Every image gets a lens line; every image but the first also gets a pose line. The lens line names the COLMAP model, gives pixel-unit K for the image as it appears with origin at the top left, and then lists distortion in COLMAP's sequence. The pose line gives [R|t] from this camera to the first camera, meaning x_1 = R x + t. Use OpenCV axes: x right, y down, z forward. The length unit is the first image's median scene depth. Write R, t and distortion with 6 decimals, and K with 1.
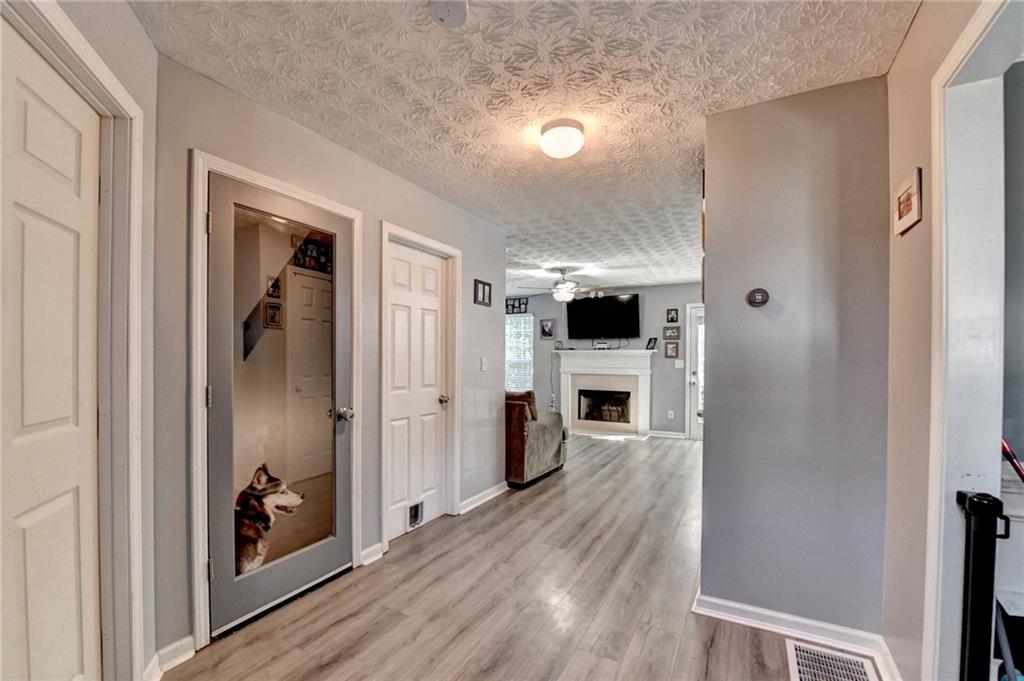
lens RADIAL K [[422.9, 0, 515.5], [0, 422.9, 361.2], [0, 0, 1]] dist [-0.018298, -0.001252]
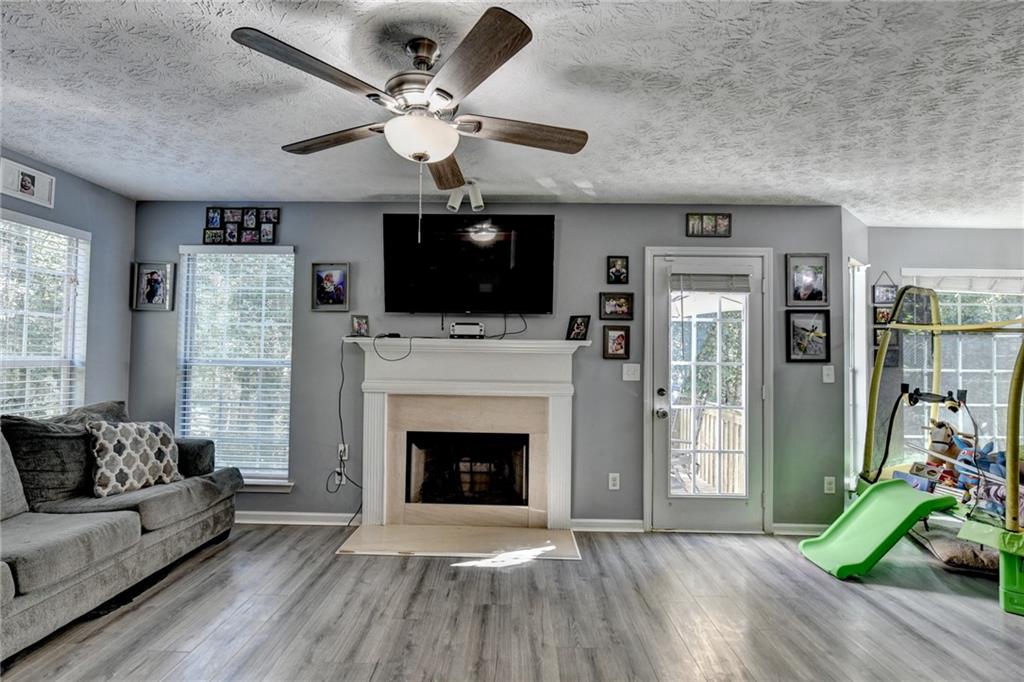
lens RADIAL K [[473.7, 0, 513.7], [0, 473.7, 341.7], [0, 0, 1]] dist [-0.009210, -0.002840]
pose [[0.891177, 0.023188, 0.453062, 0.028570], [-0.008010, 0.999341, -0.035391, -0.007686], [-0.453585, 0.027910, 0.890776, 0.548884]]
